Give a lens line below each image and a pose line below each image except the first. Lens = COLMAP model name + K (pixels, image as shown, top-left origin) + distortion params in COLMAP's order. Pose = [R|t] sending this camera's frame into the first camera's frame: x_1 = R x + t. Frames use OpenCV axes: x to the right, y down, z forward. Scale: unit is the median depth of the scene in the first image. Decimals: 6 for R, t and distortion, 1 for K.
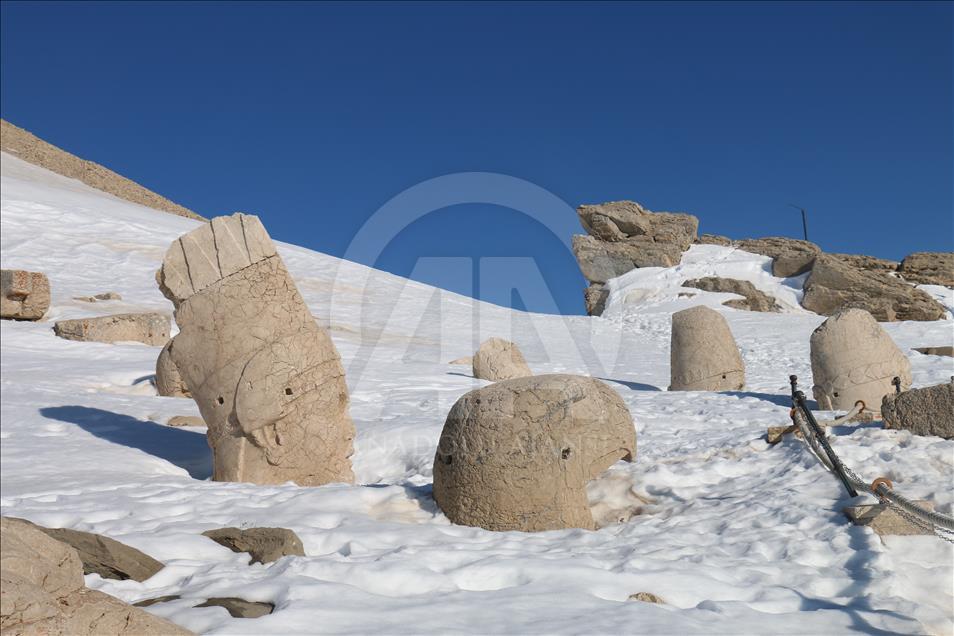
lens RADIAL K [[1292.3, 0, 477.0], [0, 1292.3, 318.0], [0, 0, 1]] dist [0.085237, -0.000296]
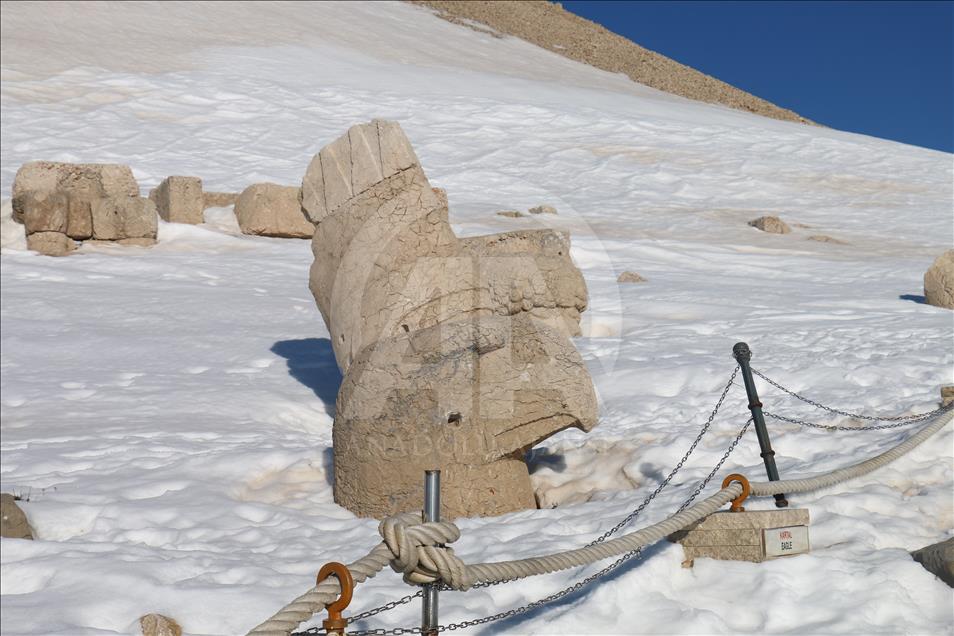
lens RADIAL K [[1499.2, 0, 477.0], [0, 1499.2, 318.0], [0, 0, 1]] dist [0.153747, 0.040075]
pose [[0.885195, 0.004033, -0.465202, 0.342262], [0.025293, 0.998066, 0.056780, -0.004608], [0.464531, -0.062028, 0.883382, 0.147304]]
